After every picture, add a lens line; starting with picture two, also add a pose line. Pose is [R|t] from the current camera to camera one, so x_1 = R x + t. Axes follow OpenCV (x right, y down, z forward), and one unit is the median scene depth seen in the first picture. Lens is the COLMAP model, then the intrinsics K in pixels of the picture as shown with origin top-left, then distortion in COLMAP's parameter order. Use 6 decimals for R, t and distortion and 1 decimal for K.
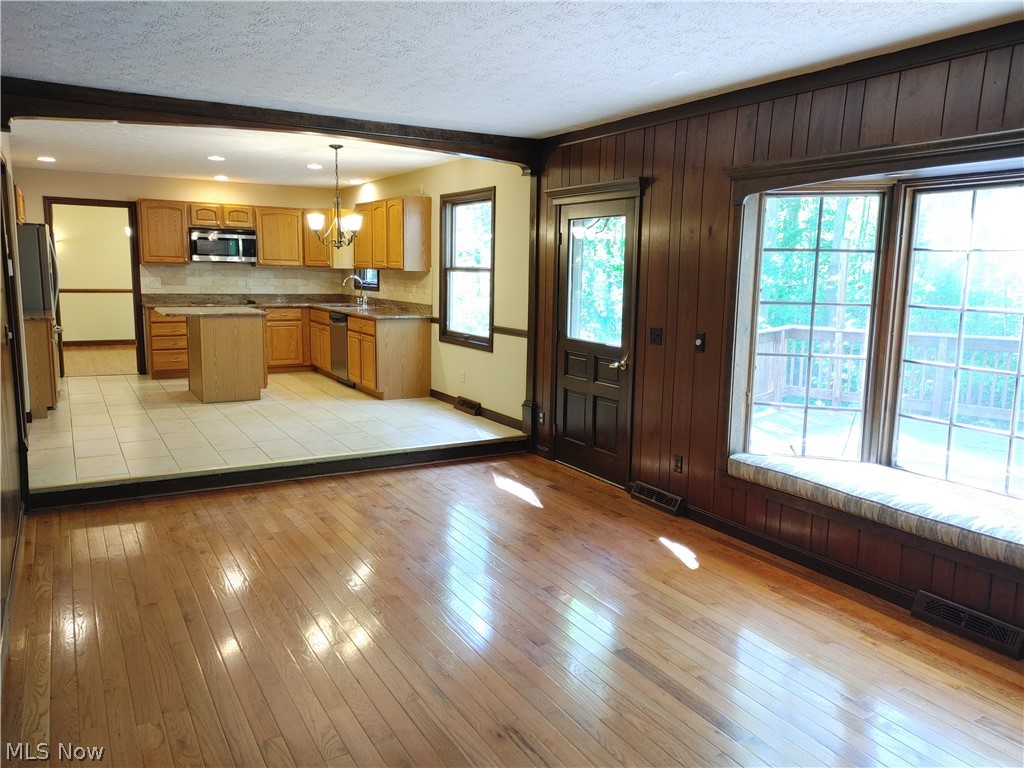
lens RADIAL K [[774.4, 0, 512.0], [0, 774.4, 384.0], [0, 0, 1]] dist [0.074706, -0.072848]
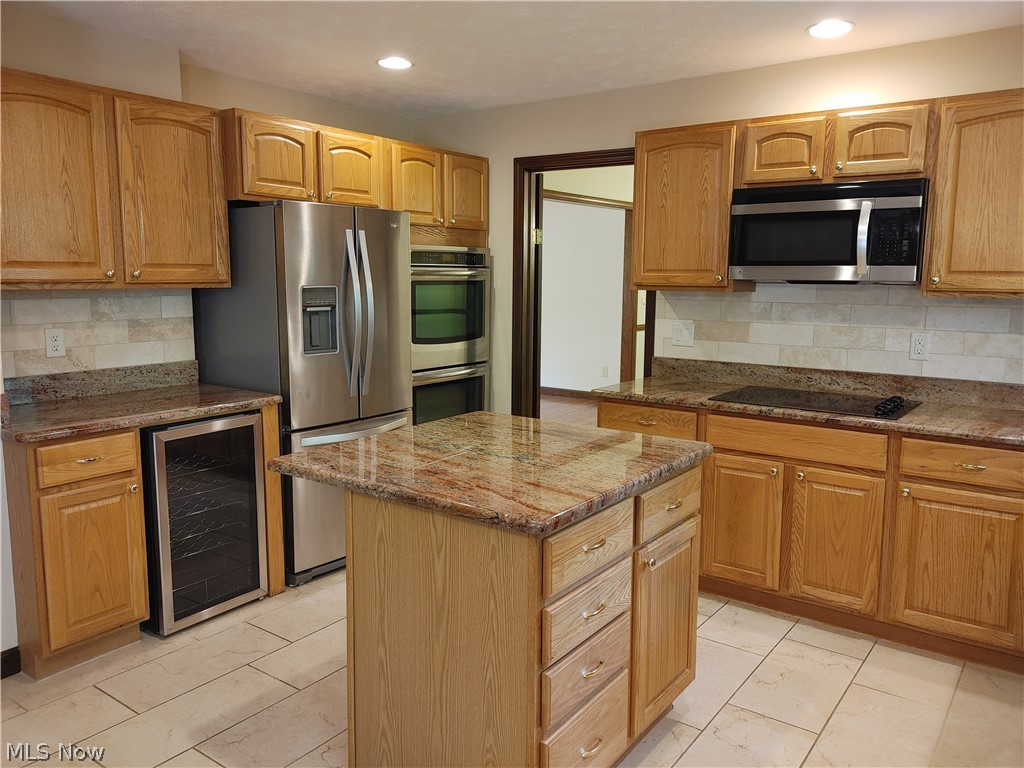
lens RADIAL K [[778.6, 0, 510.3], [0, 778.6, 381.9], [0, 0, 1]] dist [0.051667, -0.037475]
pose [[0.407667, 0.113754, -0.906017, -0.109394], [-0.135638, 0.988746, 0.063111, -0.119608], [0.903000, 0.097162, 0.418509, 0.758595]]
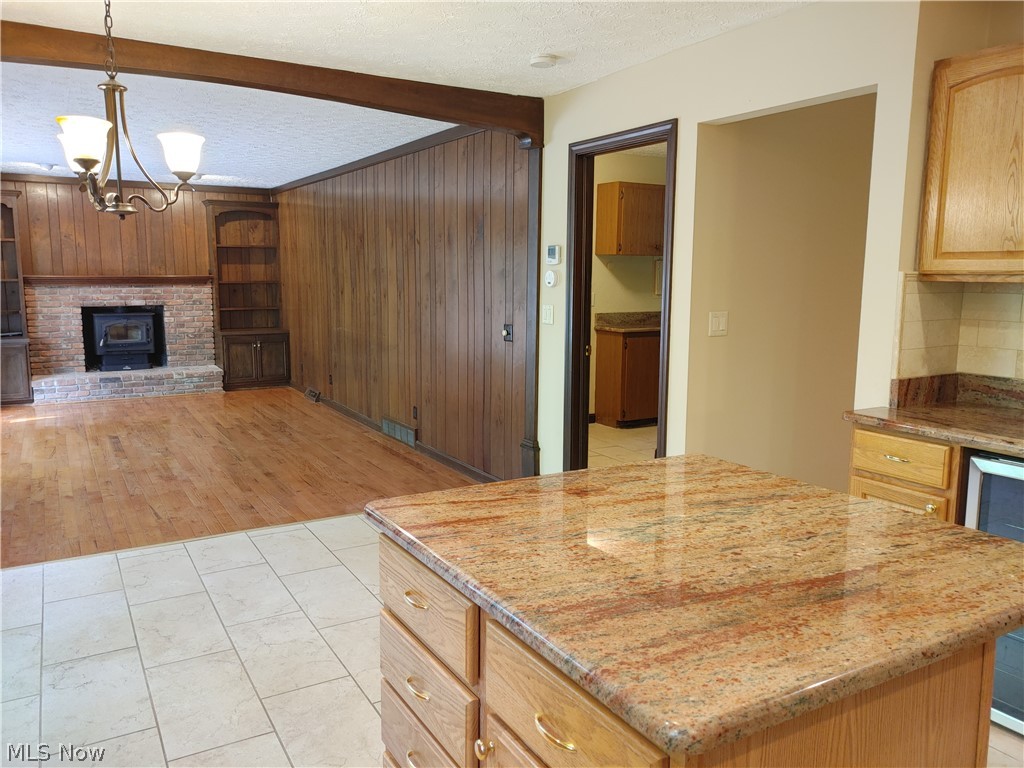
lens RADIAL K [[787.6, 0, 512.8], [0, 787.6, 381.3], [0, 0, 1]] dist [0.062227, -0.061781]
pose [[-0.999634, -0.022467, -0.015056, -0.294220], [-0.025819, 0.958480, 0.283989, -0.154047], [0.008051, 0.284274, -0.958709, 1.004007]]
